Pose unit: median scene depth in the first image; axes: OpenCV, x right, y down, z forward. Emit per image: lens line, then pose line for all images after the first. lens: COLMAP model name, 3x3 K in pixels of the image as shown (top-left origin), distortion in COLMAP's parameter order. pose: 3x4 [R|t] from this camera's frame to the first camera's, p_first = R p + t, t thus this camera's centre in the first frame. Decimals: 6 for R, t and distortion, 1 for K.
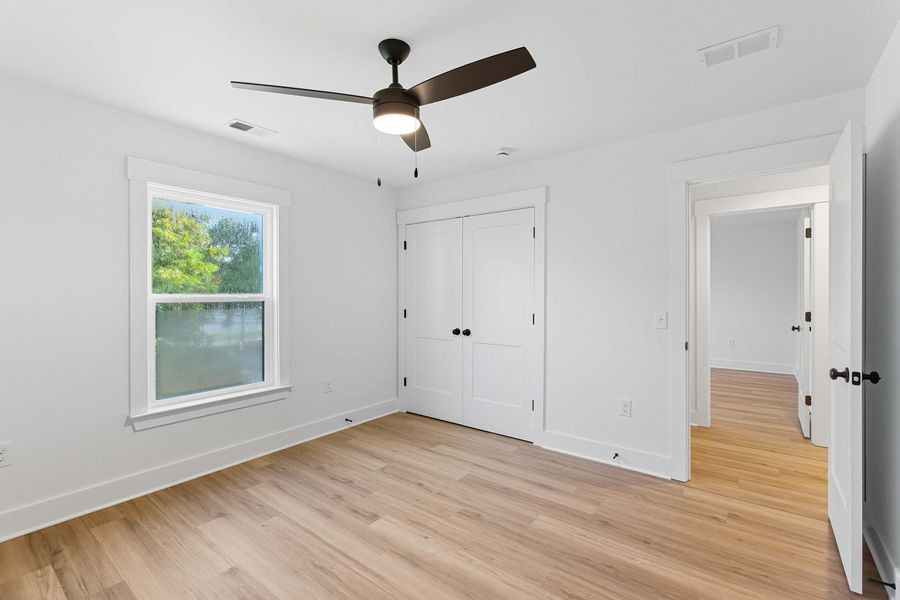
lens RADIAL K [[408.7, 0, 451.2], [0, 408.7, 295.4], [0, 0, 1]] dist [0.011503, 0.000284]
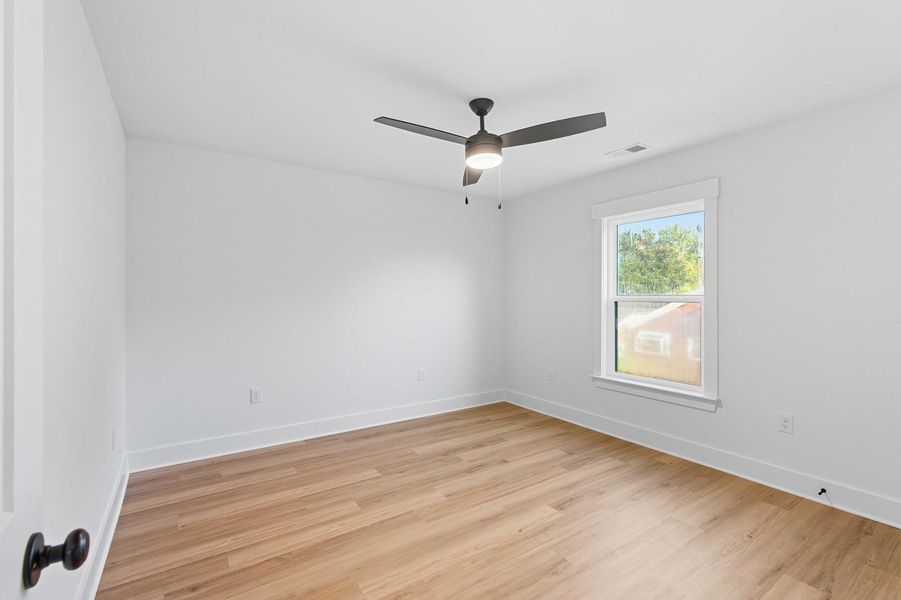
lens RADIAL K [[409.1, 0, 454.4], [0, 409.1, 302.7], [0, 0, 1]] dist [0.011503, 0.000284]
pose [[-0.306340, 0.023959, -0.951621, 0.751945], [-0.002570, 0.999659, 0.025996, -0.013433], [0.951919, 0.010410, -0.306174, 0.892869]]
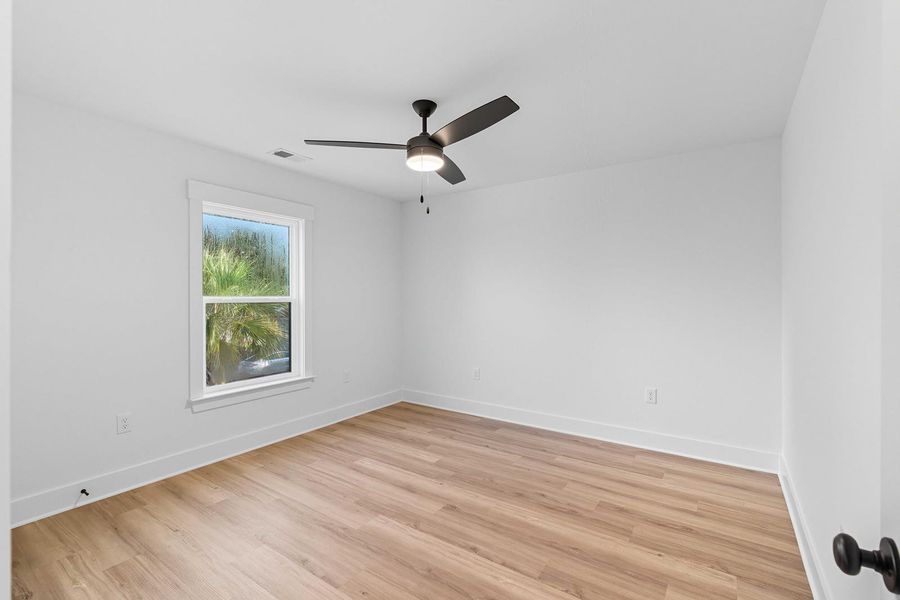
lens RADIAL K [[408.7, 0, 450.7], [0, 408.7, 296.0], [0, 0, 1]] dist [0.011503, 0.000284]
pose [[0.997106, 0.012924, 0.074920, -0.117208], [-0.012922, 0.999916, -0.000516, -0.012437], [-0.074920, -0.000454, 0.997189, -0.211777]]
